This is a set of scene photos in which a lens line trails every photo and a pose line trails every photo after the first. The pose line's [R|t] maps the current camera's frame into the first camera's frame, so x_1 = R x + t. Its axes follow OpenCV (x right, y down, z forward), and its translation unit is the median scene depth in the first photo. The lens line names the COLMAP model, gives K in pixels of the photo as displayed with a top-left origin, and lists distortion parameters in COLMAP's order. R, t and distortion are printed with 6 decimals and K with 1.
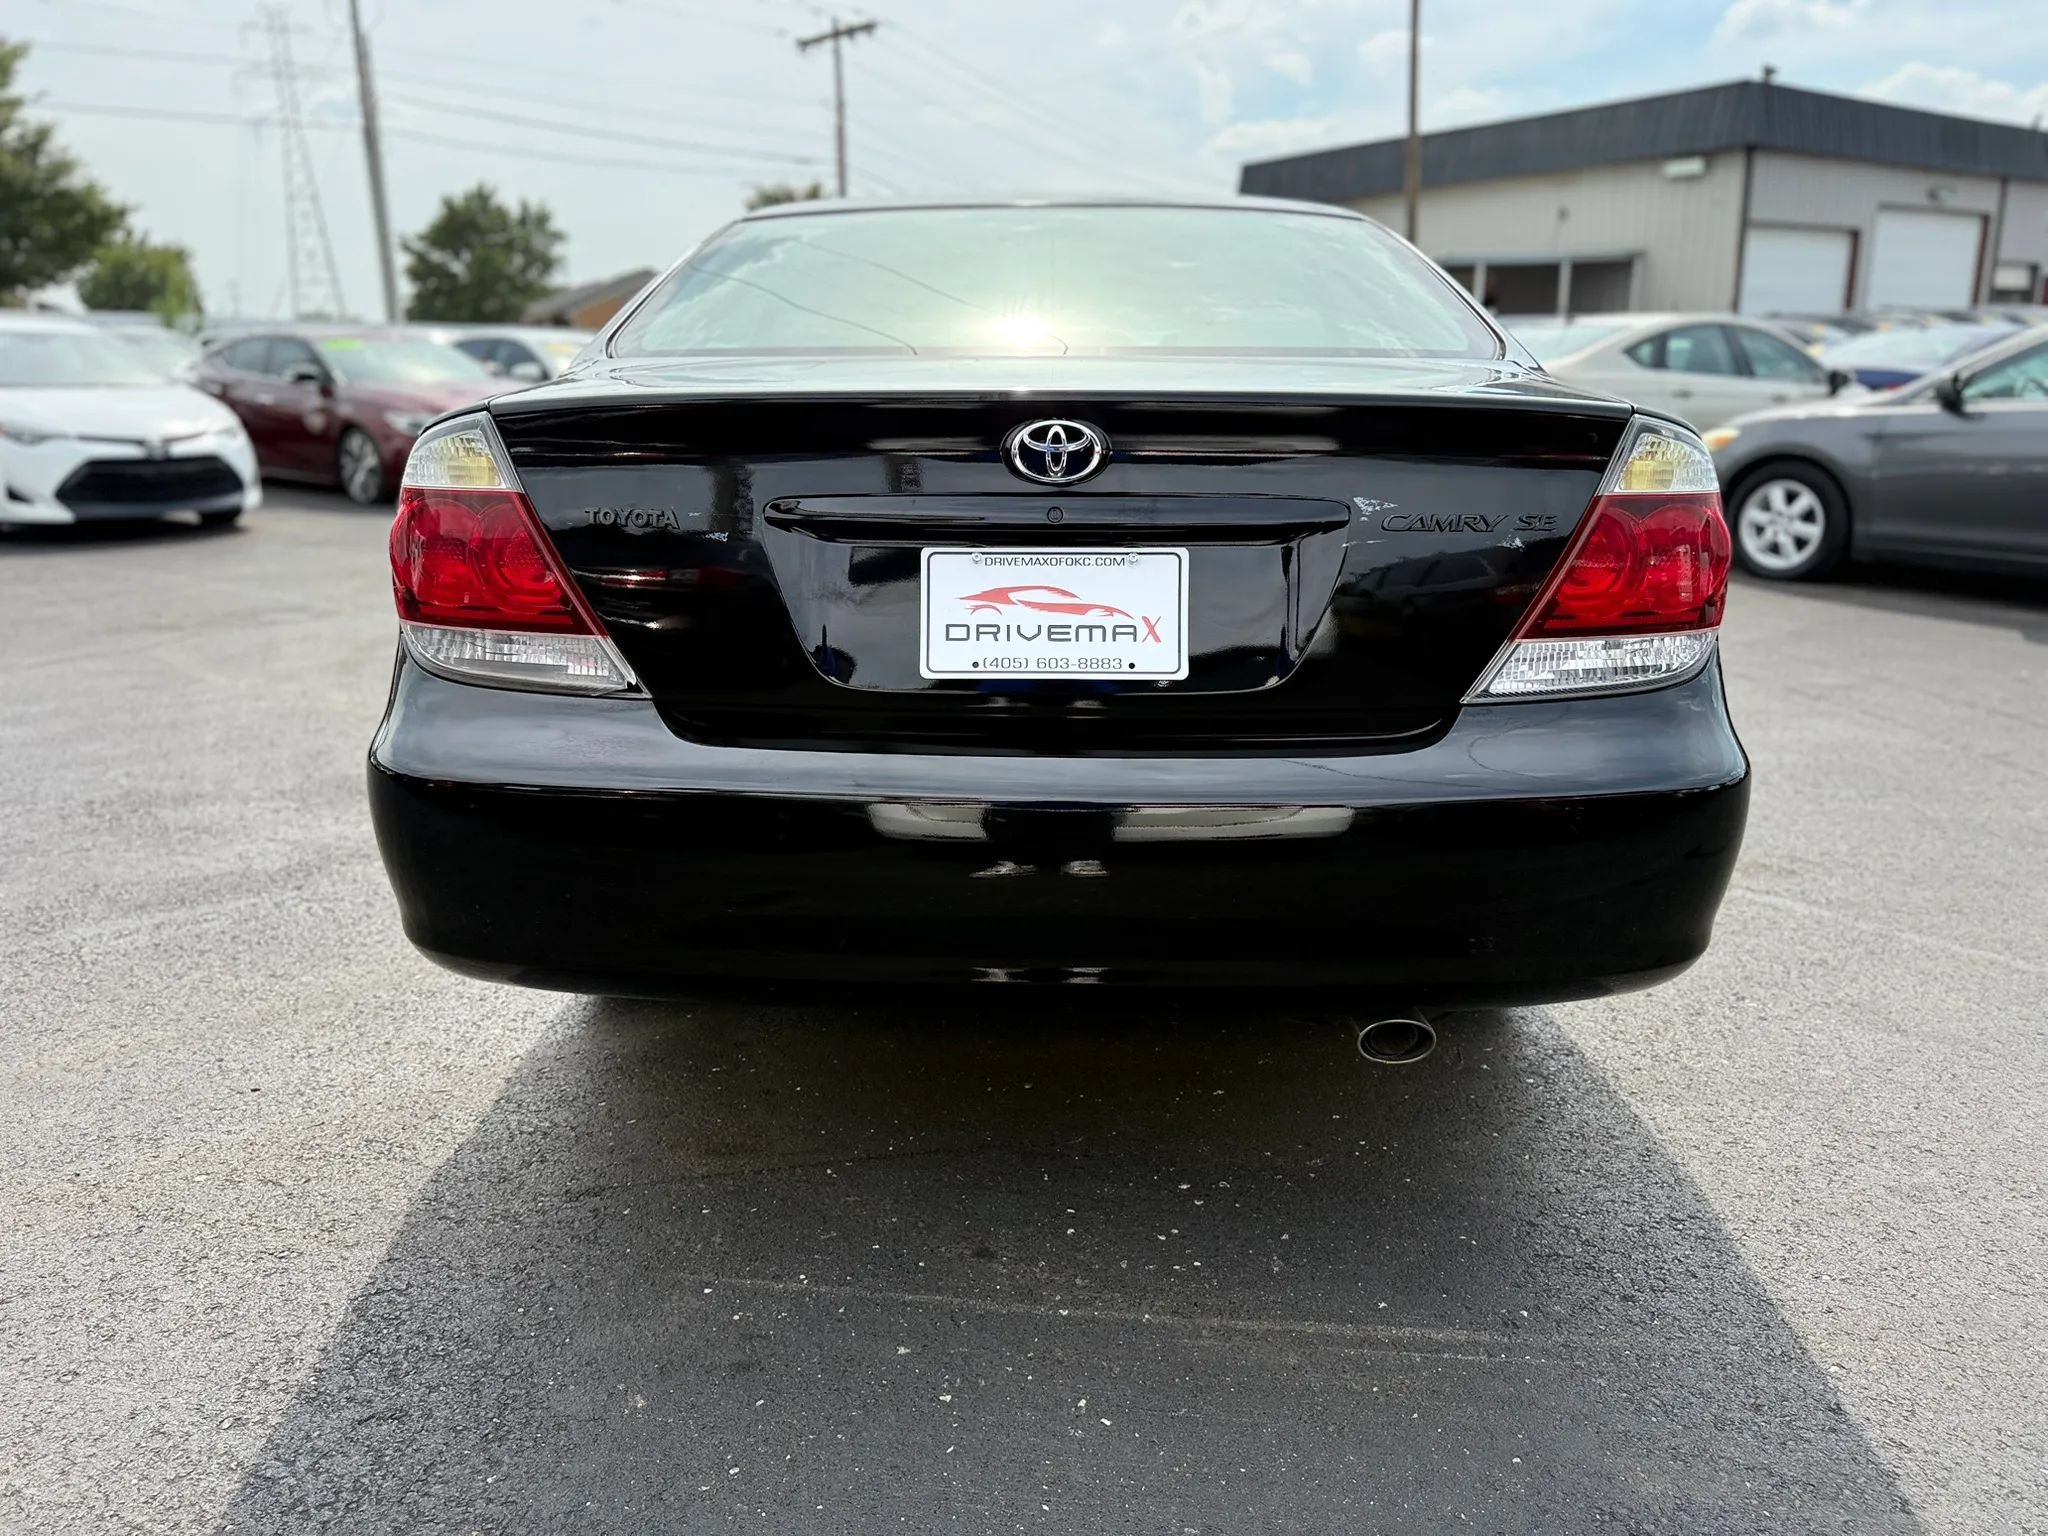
lens RADIAL K [[1506.7, 0, 1027.8], [0, 1506.7, 762.2], [0, 0, 1]] dist [0.012351, -0.012750]
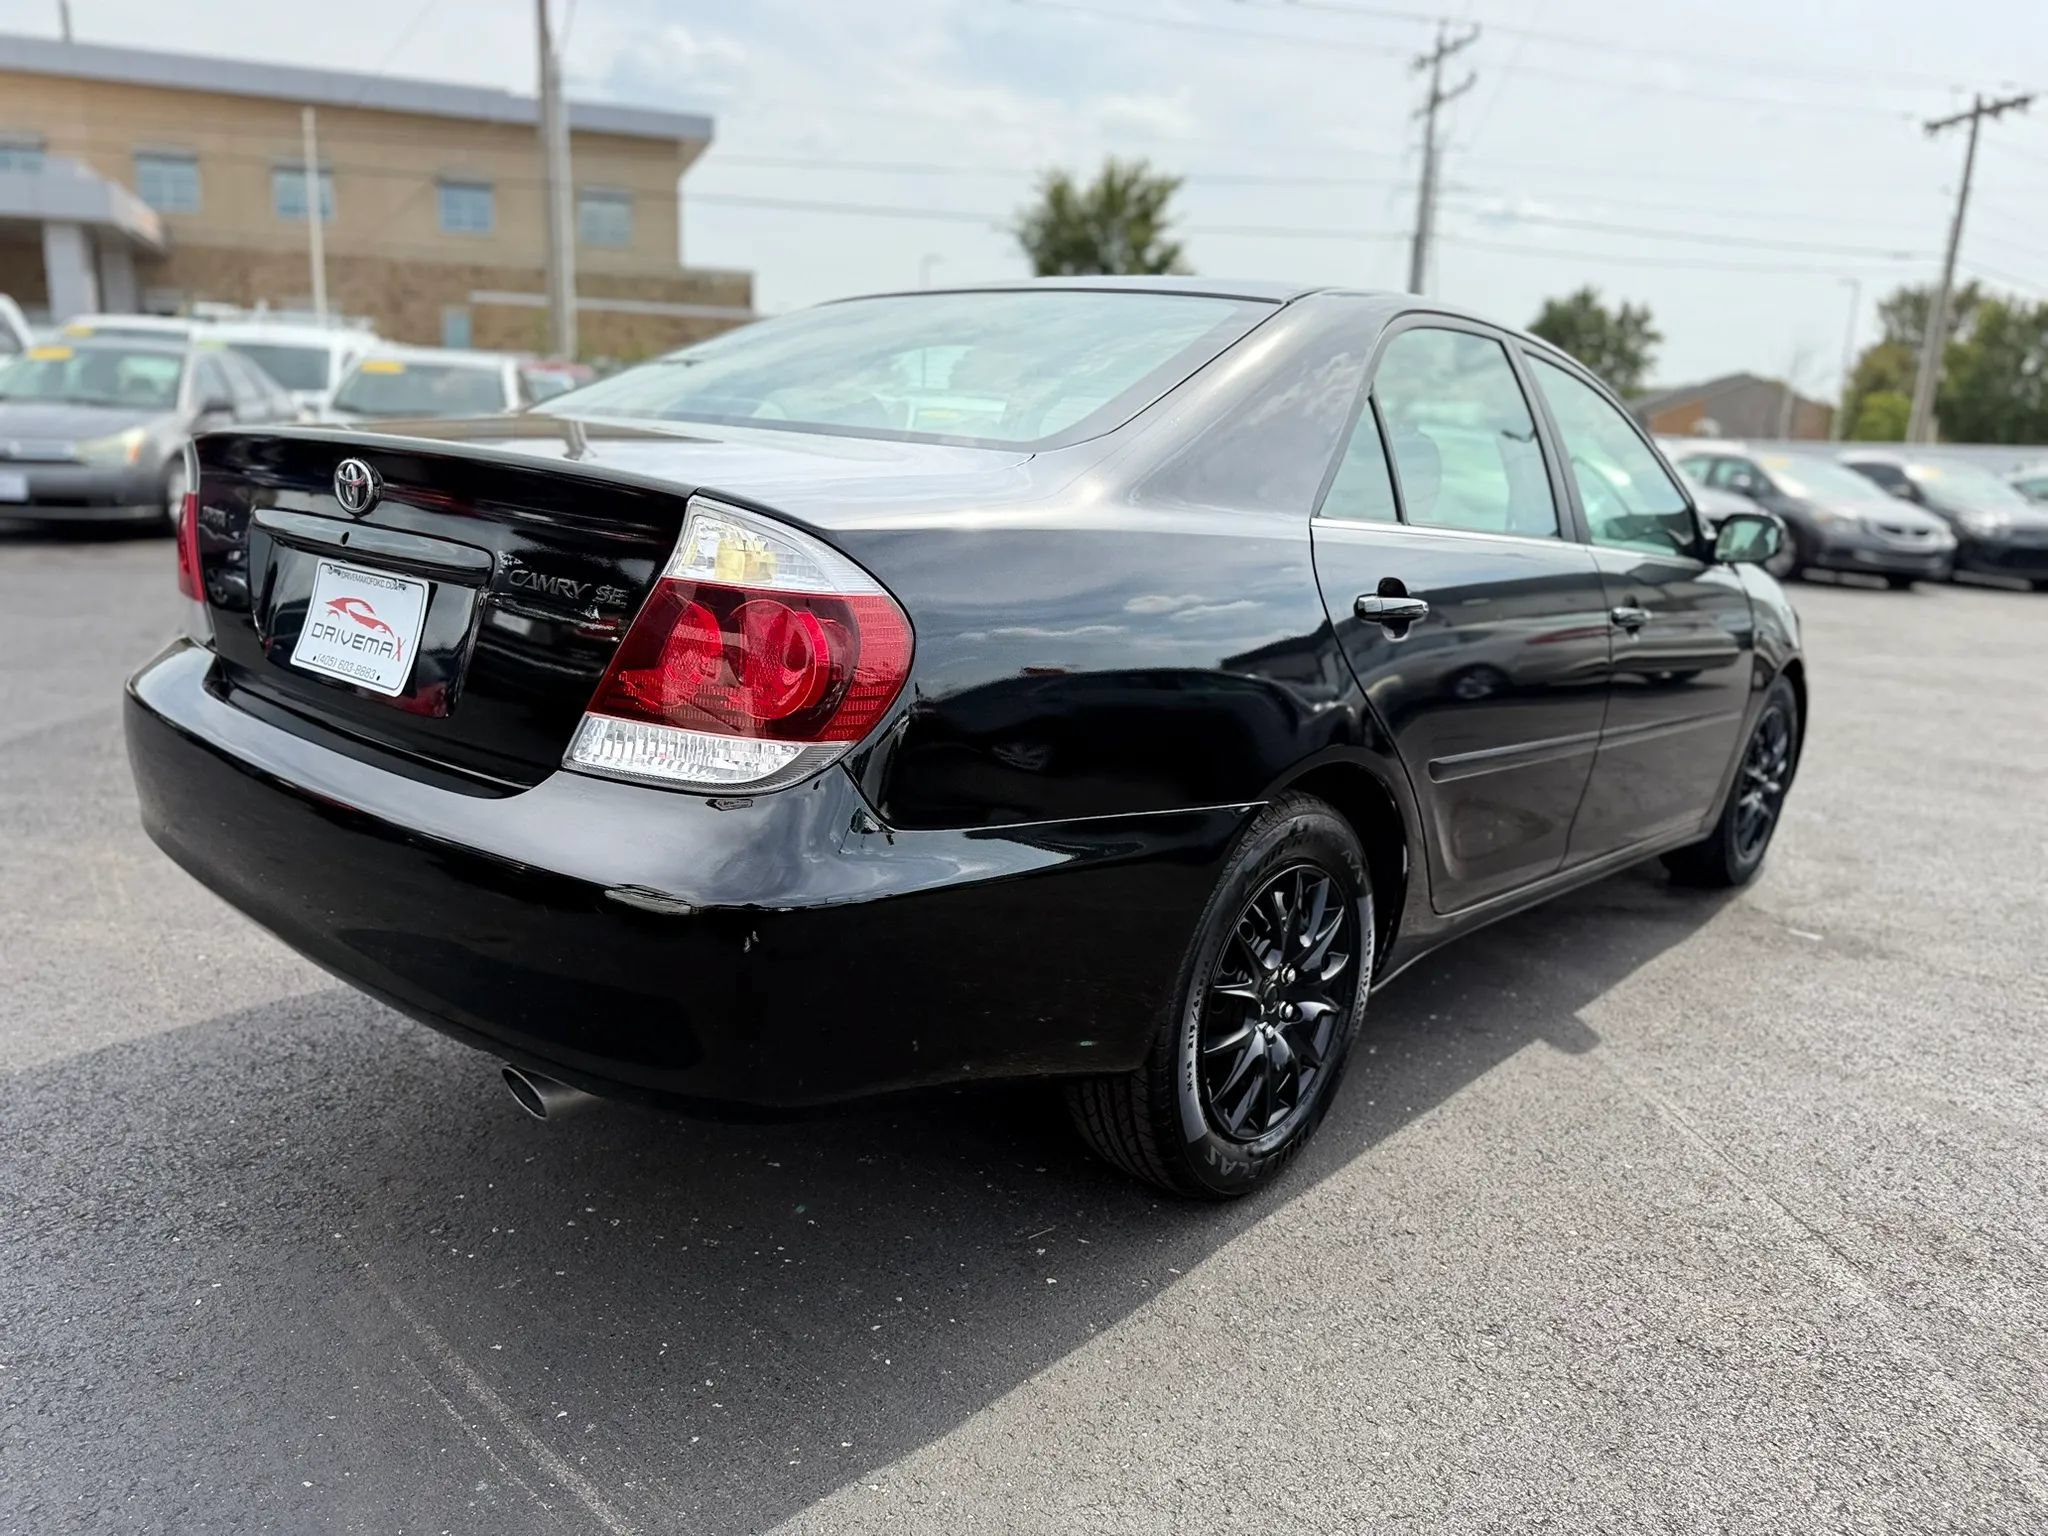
lens RADIAL K [[1506.7, 0, 1031.7], [0, 1506.7, 768.9], [0, 0, 1]] dist [0.012351, -0.012750]
pose [[0.763081, 0.185390, -0.619143, 0.672419], [-0.220397, 0.975198, 0.020369, -0.074279], [0.607563, 0.120914, 0.785014, 0.238484]]
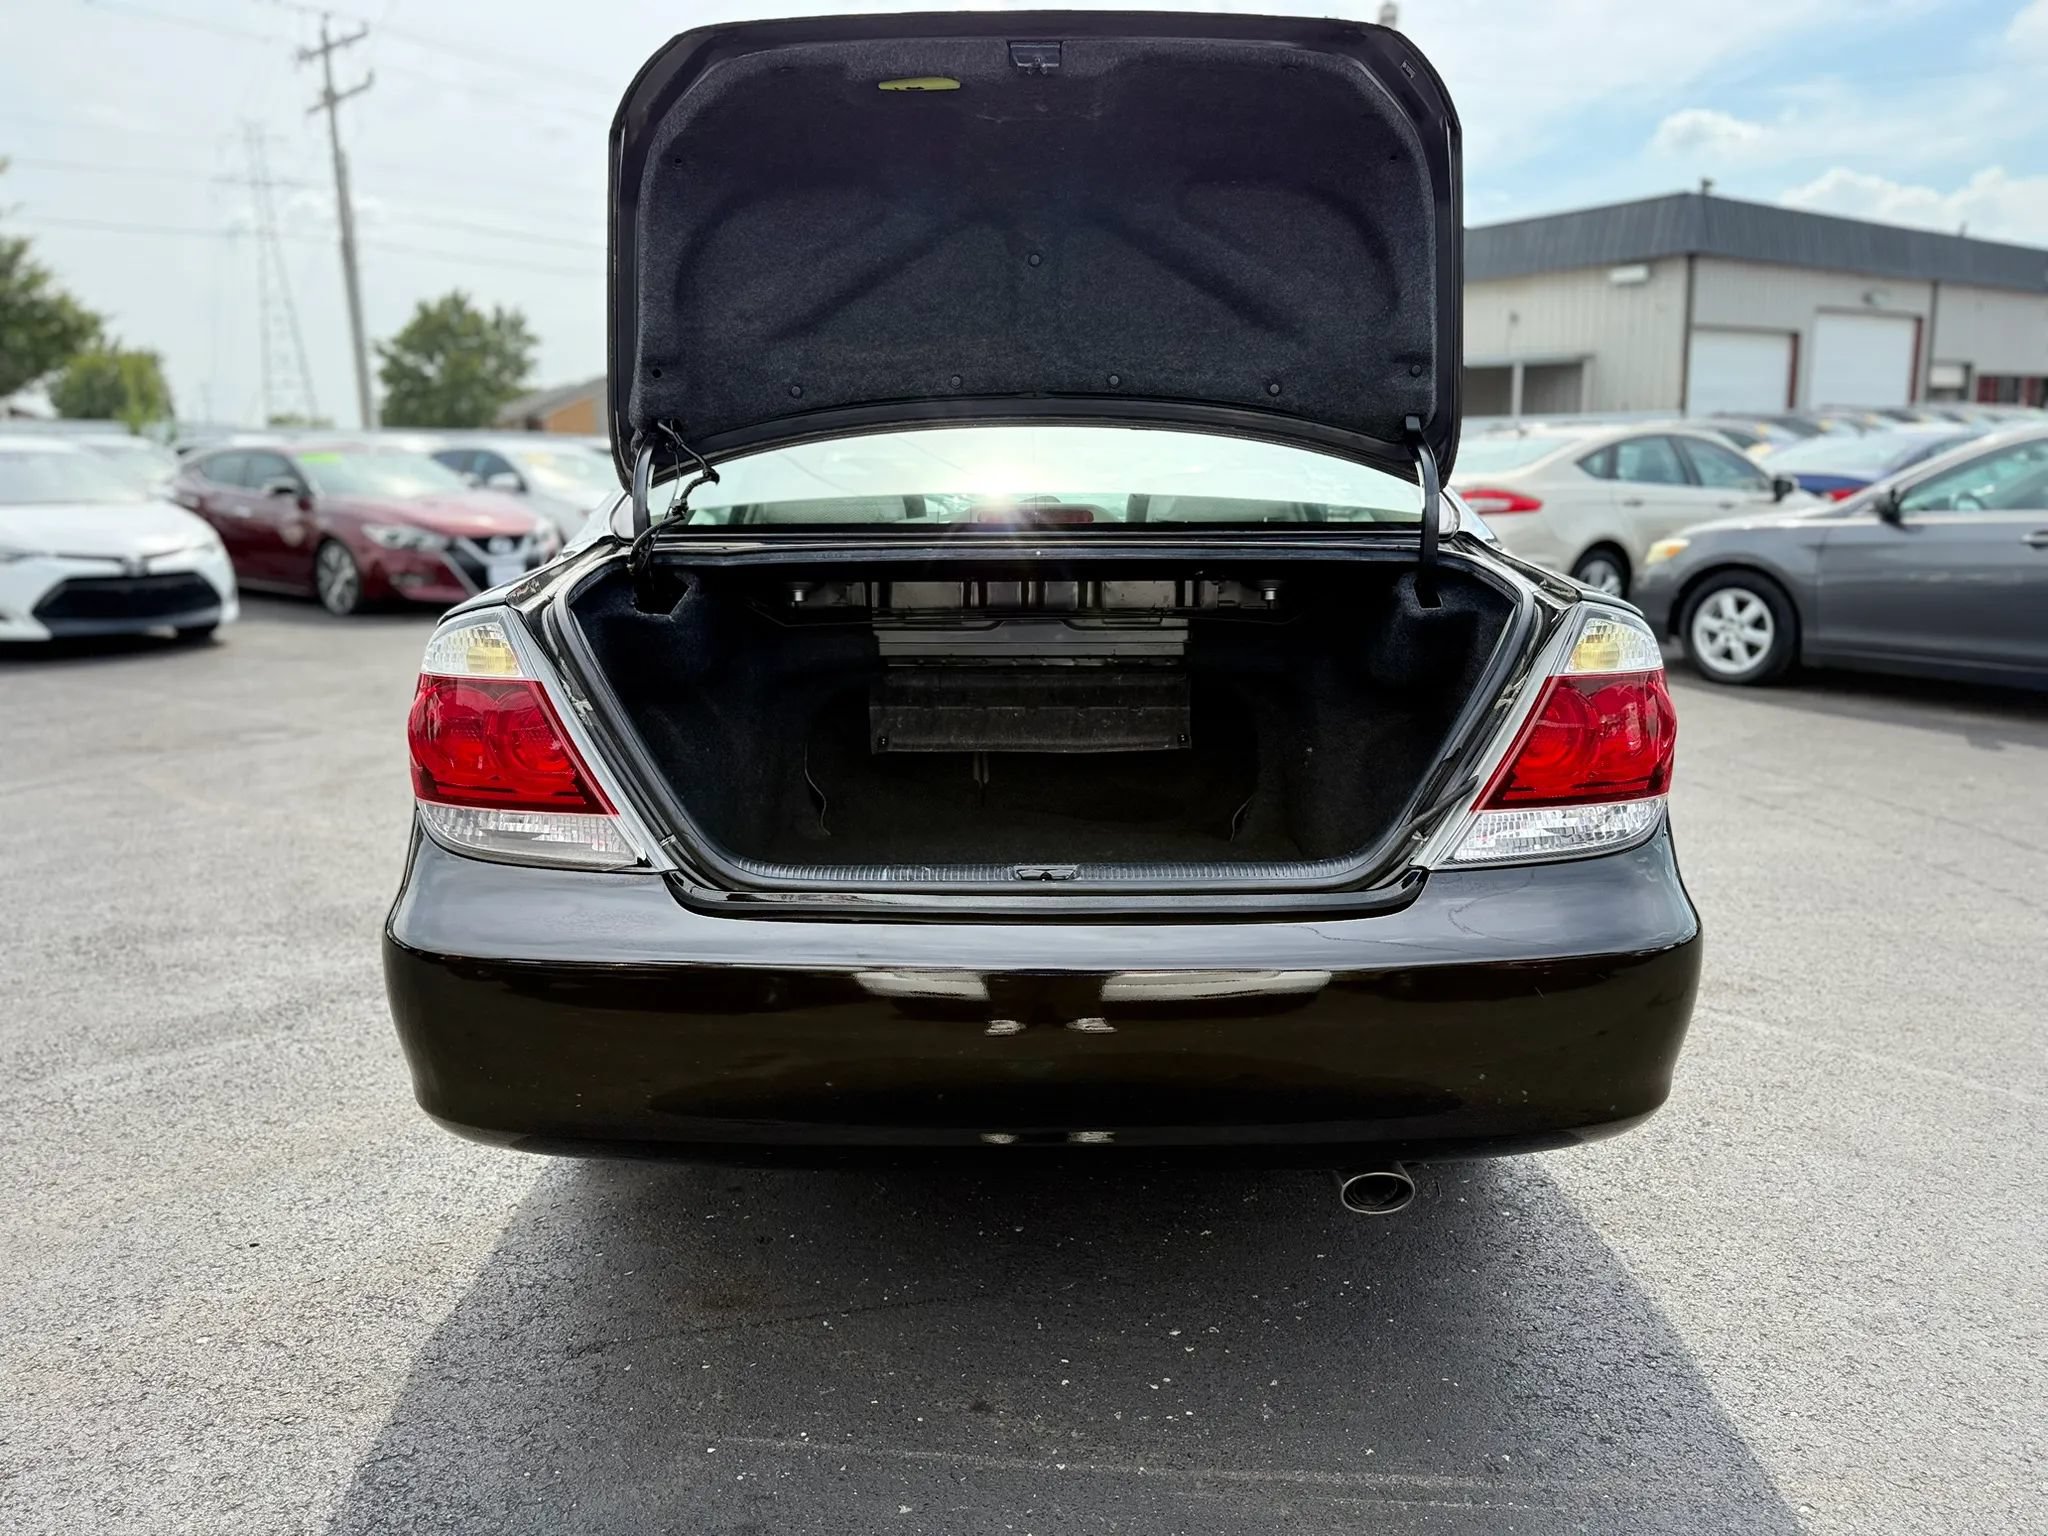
lens RADIAL K [[1506.7, 0, 1032.5], [0, 1506.7, 759.2], [0, 0, 1]] dist [0.012351, -0.012750]
pose [[0.999691, -0.010469, 0.022540, -0.007736], [0.011818, 0.998094, -0.060564, -0.030717], [-0.021863, 0.060812, 0.997910, -0.030514]]
